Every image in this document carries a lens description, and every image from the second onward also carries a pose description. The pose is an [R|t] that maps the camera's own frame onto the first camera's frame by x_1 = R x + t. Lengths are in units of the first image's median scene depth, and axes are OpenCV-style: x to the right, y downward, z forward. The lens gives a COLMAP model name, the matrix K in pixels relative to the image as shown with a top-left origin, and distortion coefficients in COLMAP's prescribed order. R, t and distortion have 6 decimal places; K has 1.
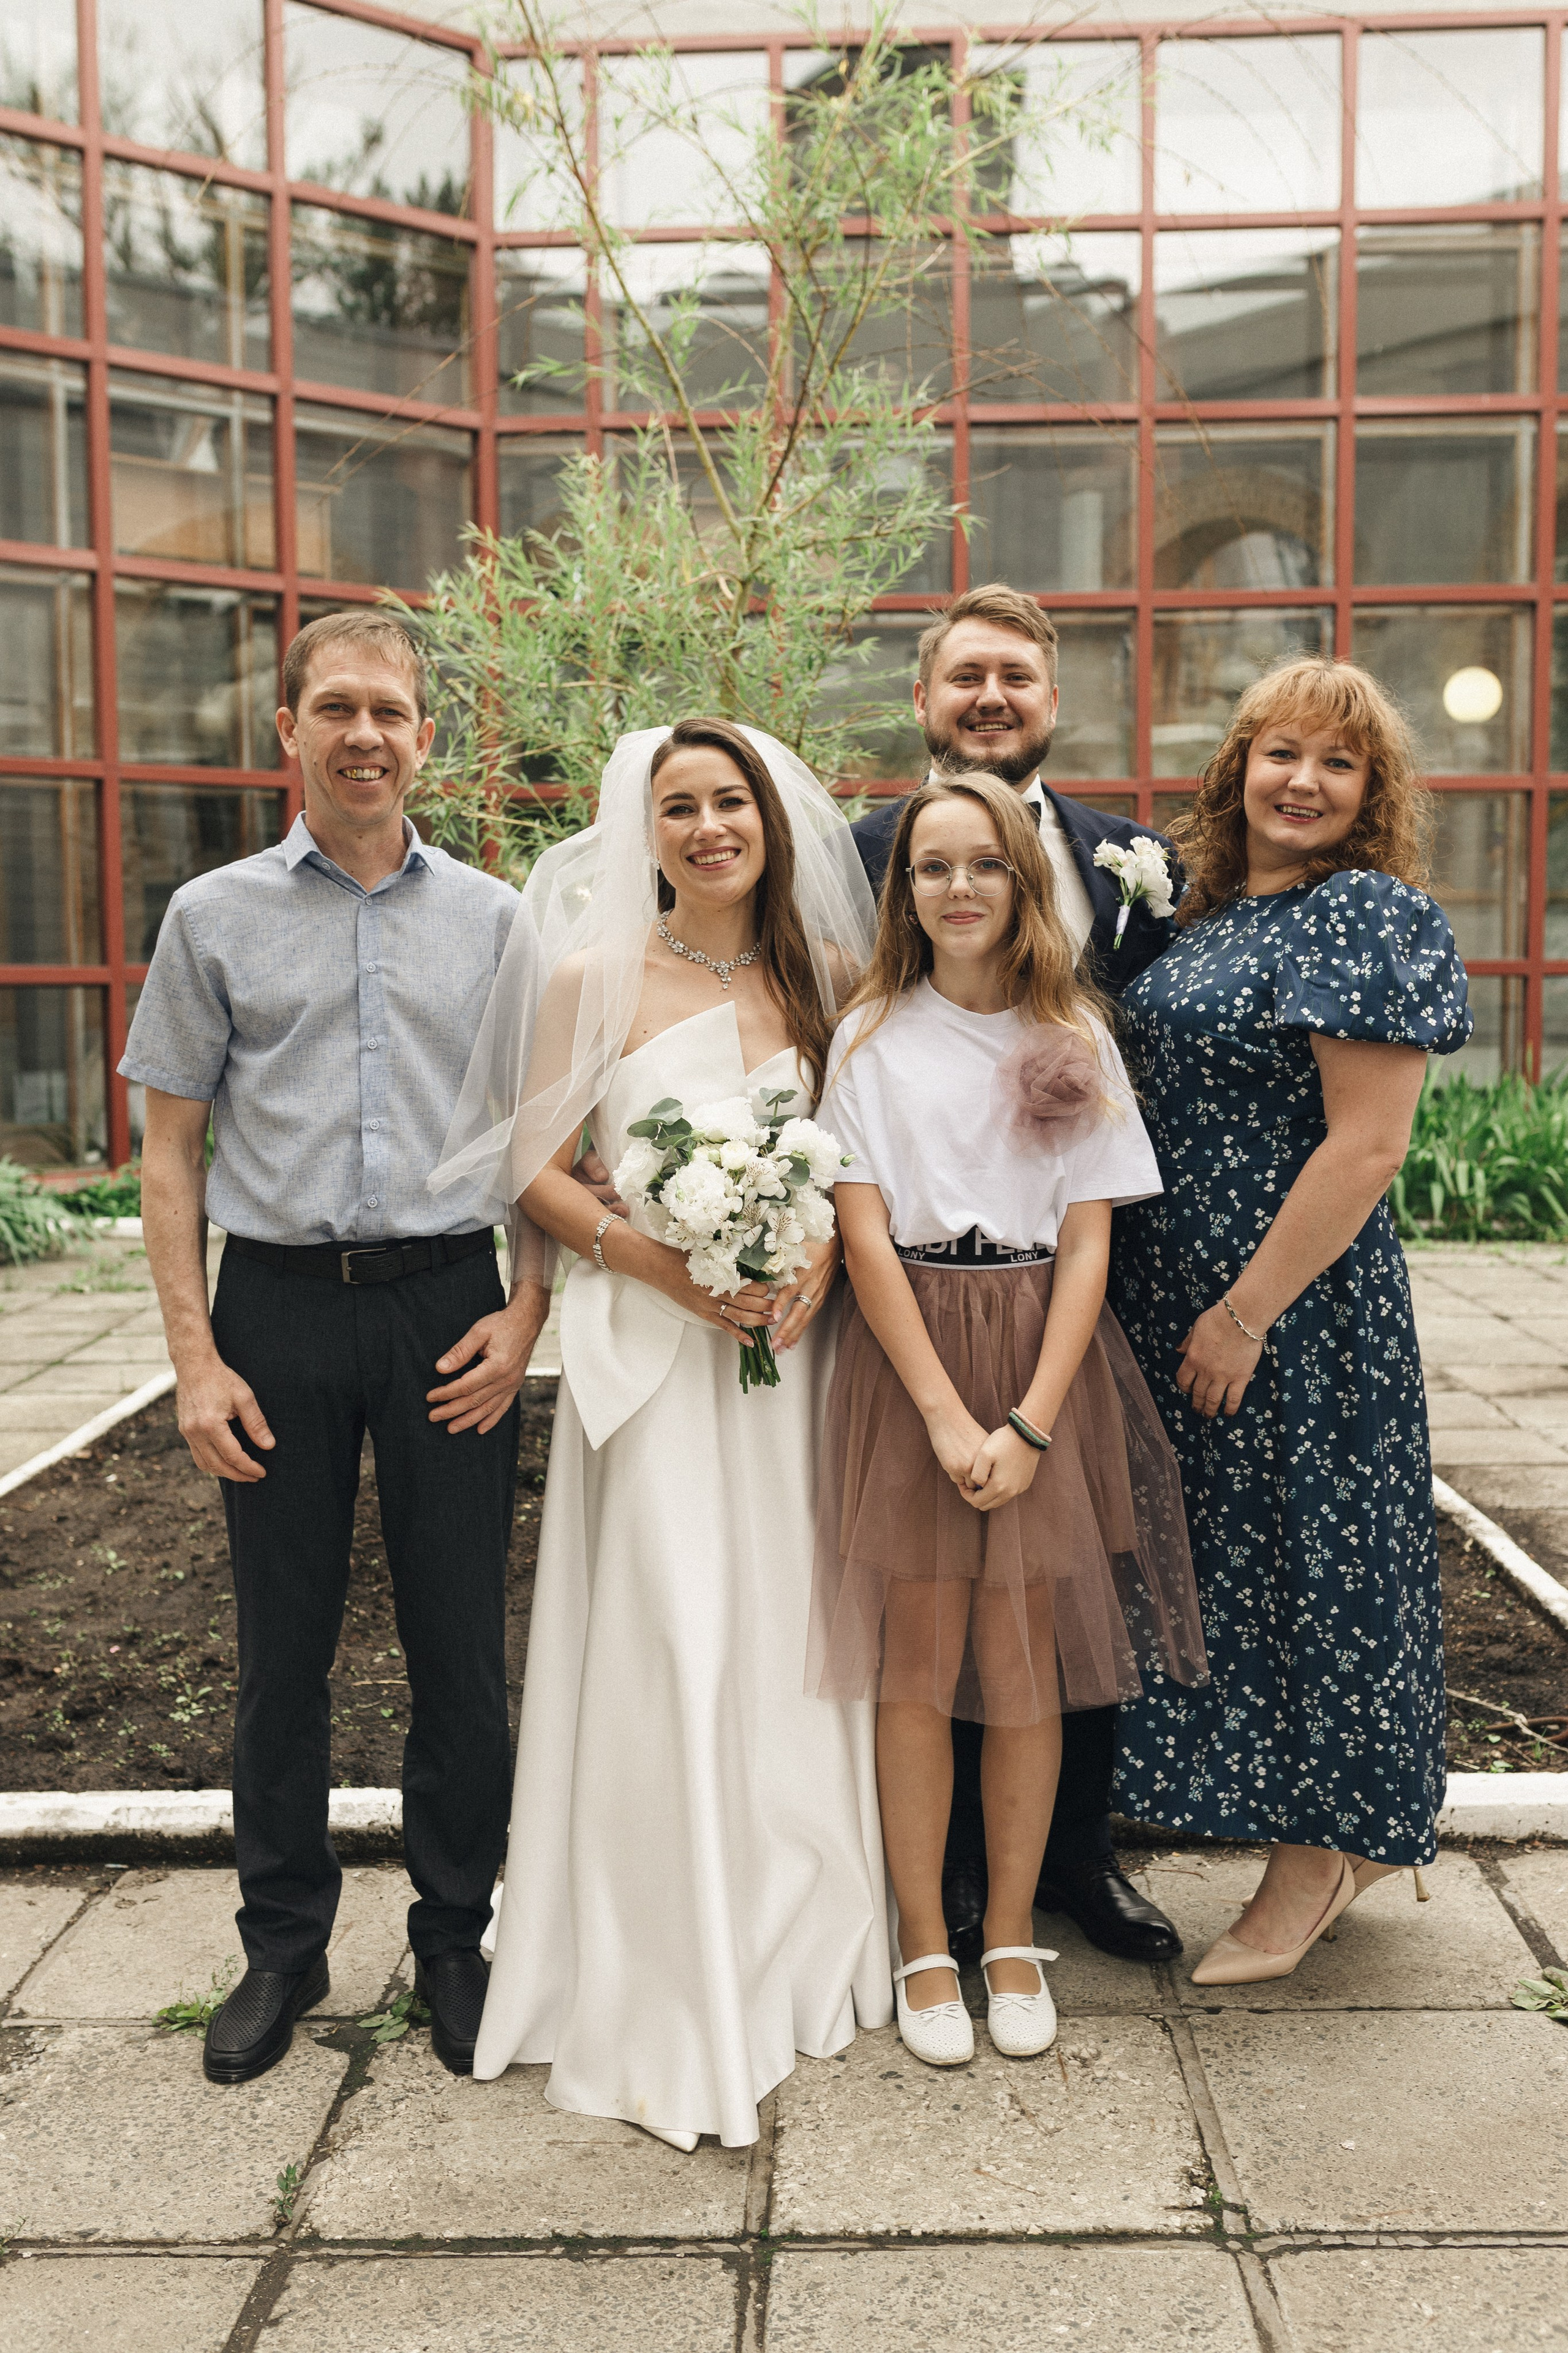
lens RADIAL K [[2283.9, 0, 771.9], [0, 2283.9, 1156.4], [0, 0, 1]] dist [-0.000563, 0.000545]
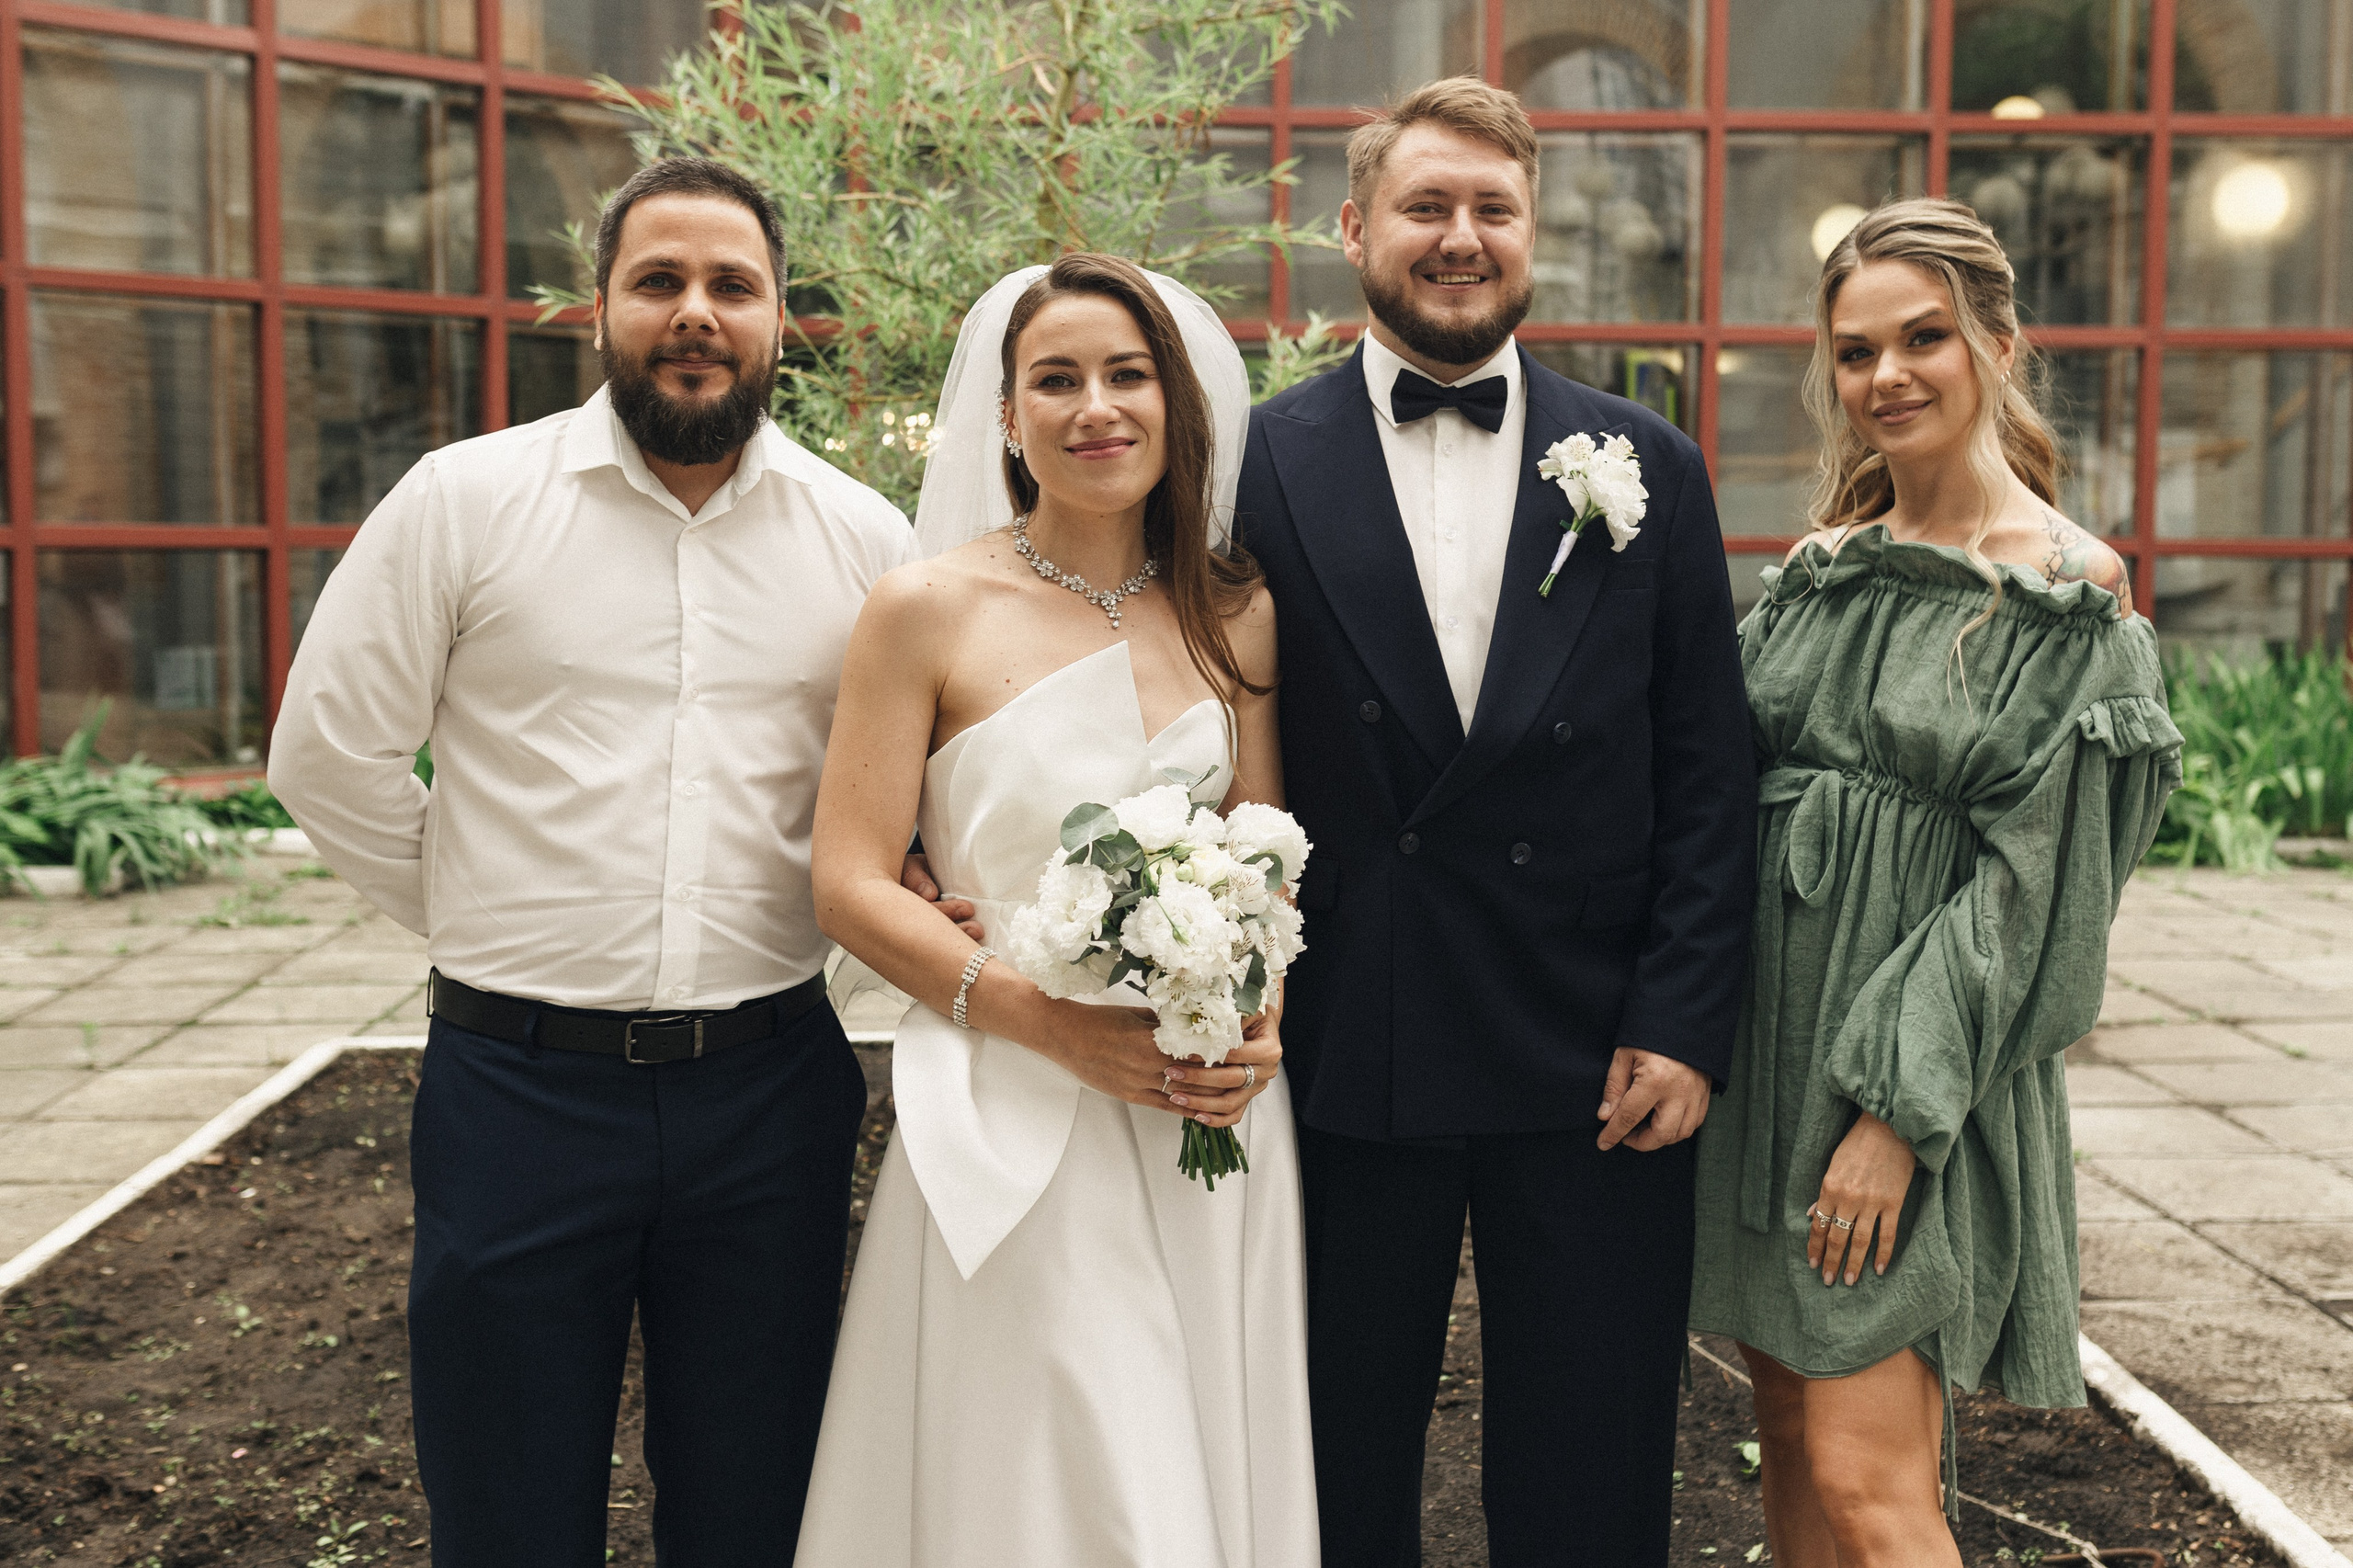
lens RADIAL K [[2518.5, 0, 1232.6], [0, 2518.5, 722.0], [0, 0, 1]] dist [-0.001315, 0.000593]
pose [[0.996949, 0.005751, 0.077838, -0.023816], [-0.005427, 0.999976, -0.004380, -0.022988], [-0.077861, 0.003944, 0.996956, 0.130001]]
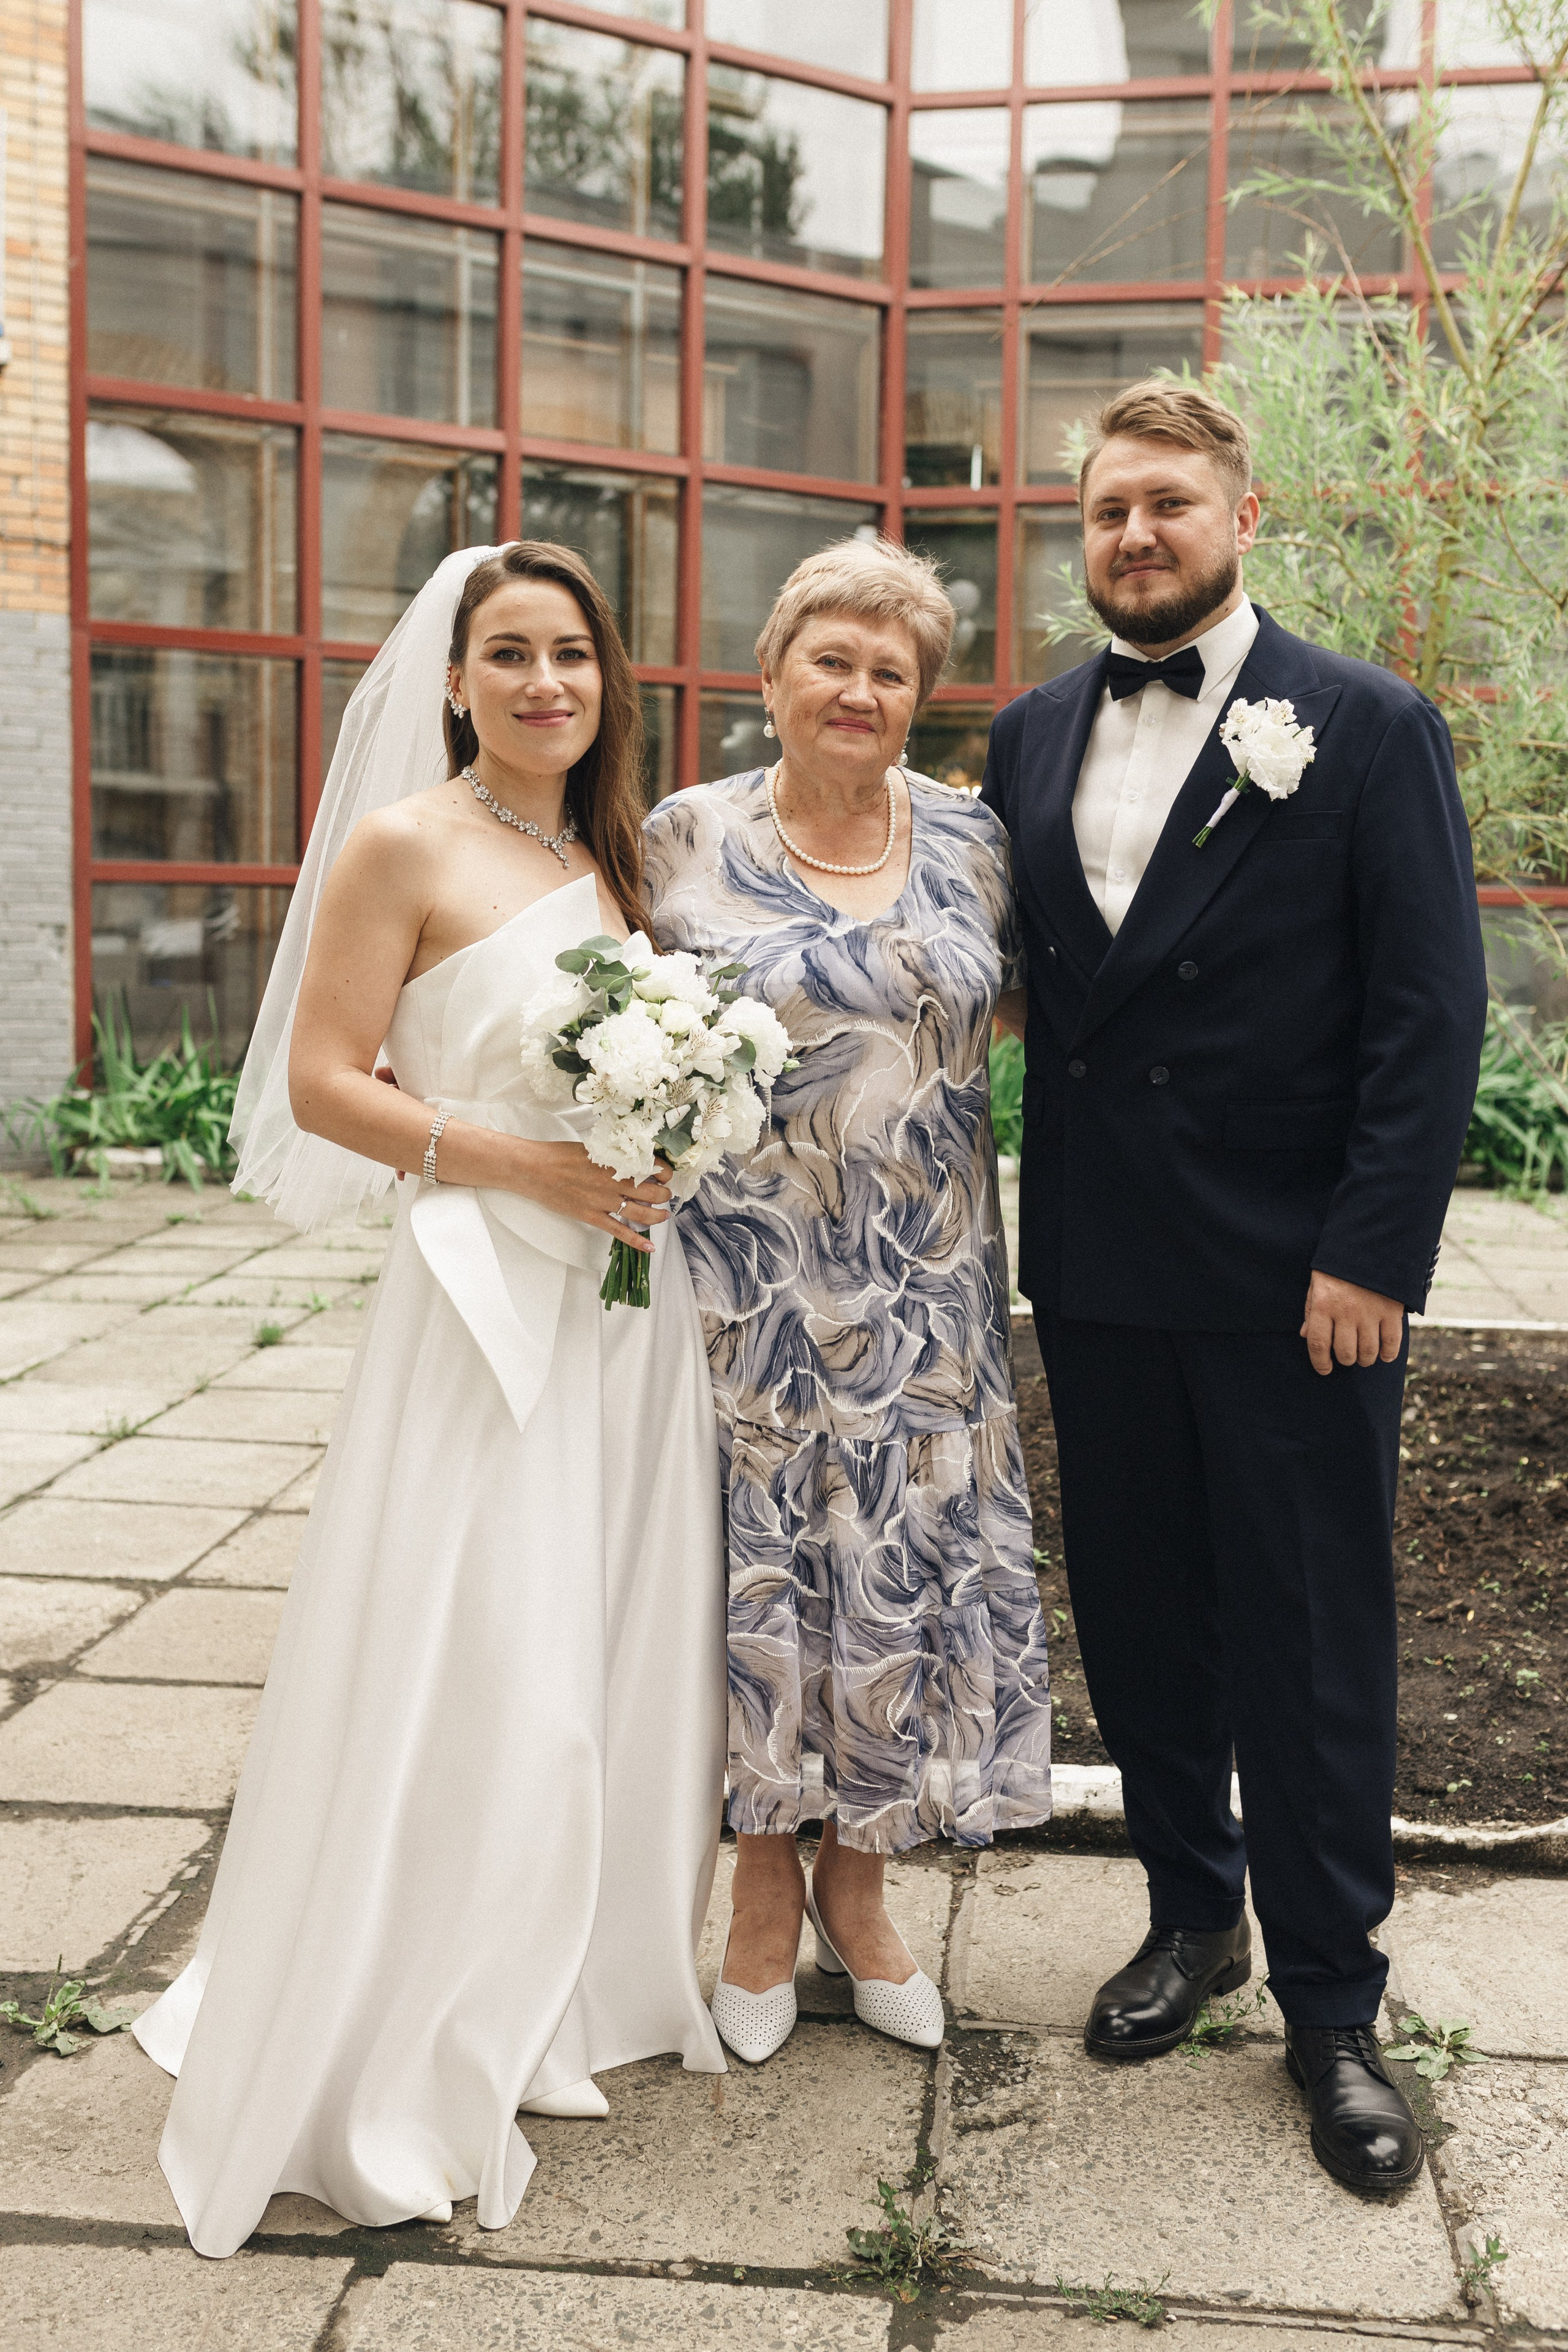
lens RADIAL K [[2402.8, 0, 727.5], [0, 2402.8, 1086.9], [0, 0, 1]] dist [-0.001829, 0.004258]
pose [[0.993579, 0.028075, -0.109599, -0.203851], [-0.028611, 0.999585, -0.003323, 0.017589], [0.109460, 0.006437, 0.993970, 0.048938]]
